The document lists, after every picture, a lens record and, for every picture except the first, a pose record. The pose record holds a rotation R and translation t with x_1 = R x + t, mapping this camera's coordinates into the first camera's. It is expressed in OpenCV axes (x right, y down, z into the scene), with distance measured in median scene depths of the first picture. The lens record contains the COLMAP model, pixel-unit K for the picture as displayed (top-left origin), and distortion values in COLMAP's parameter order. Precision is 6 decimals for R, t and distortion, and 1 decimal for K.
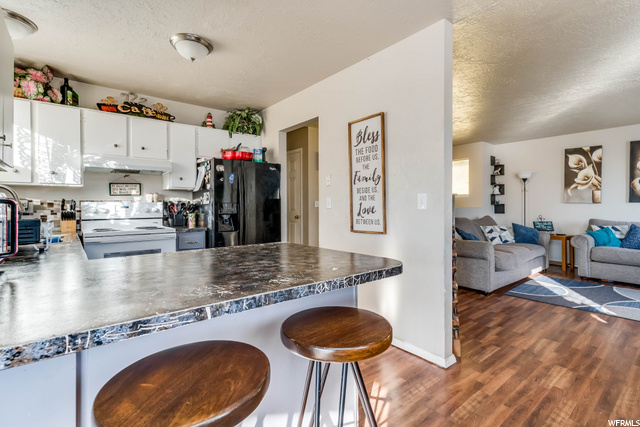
lens RADIAL K [[308.9, 0, 309.9], [0, 308.9, 206.5], [0, 0, 1]] dist [0.003742, 0.000876]
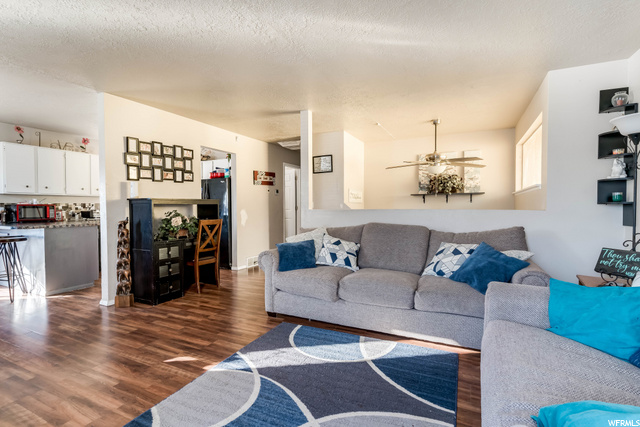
lens RADIAL K [[308.9, 0, 315.8], [0, 308.9, 213.9], [0, 0, 1]] dist [0.003742, 0.000876]
pose [[0.416788, 0.022937, -0.908714, 1.127543], [0.000122, 0.999680, 0.025289, -0.004545], [0.909004, -0.010651, 0.416652, 0.633195]]
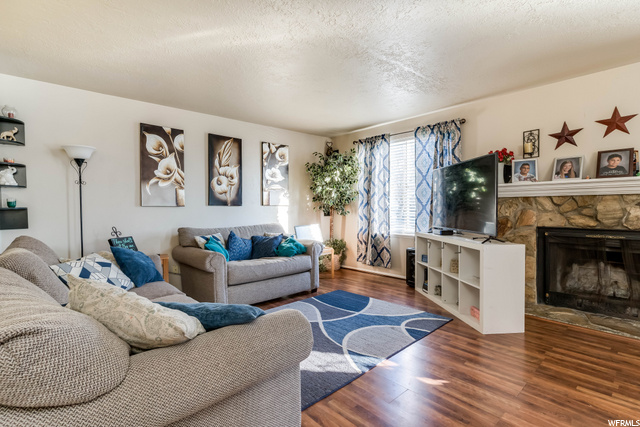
lens RADIAL K [[308.9, 0, 321.4], [0, 308.9, 213.1], [0, 0, 1]] dist [0.003742, 0.000876]
pose [[-0.068064, -0.016653, 0.997542, 0.179732], [0.014436, 0.999740, 0.017675, -0.003077], [-0.997577, 0.015603, -0.067805, 0.808957]]
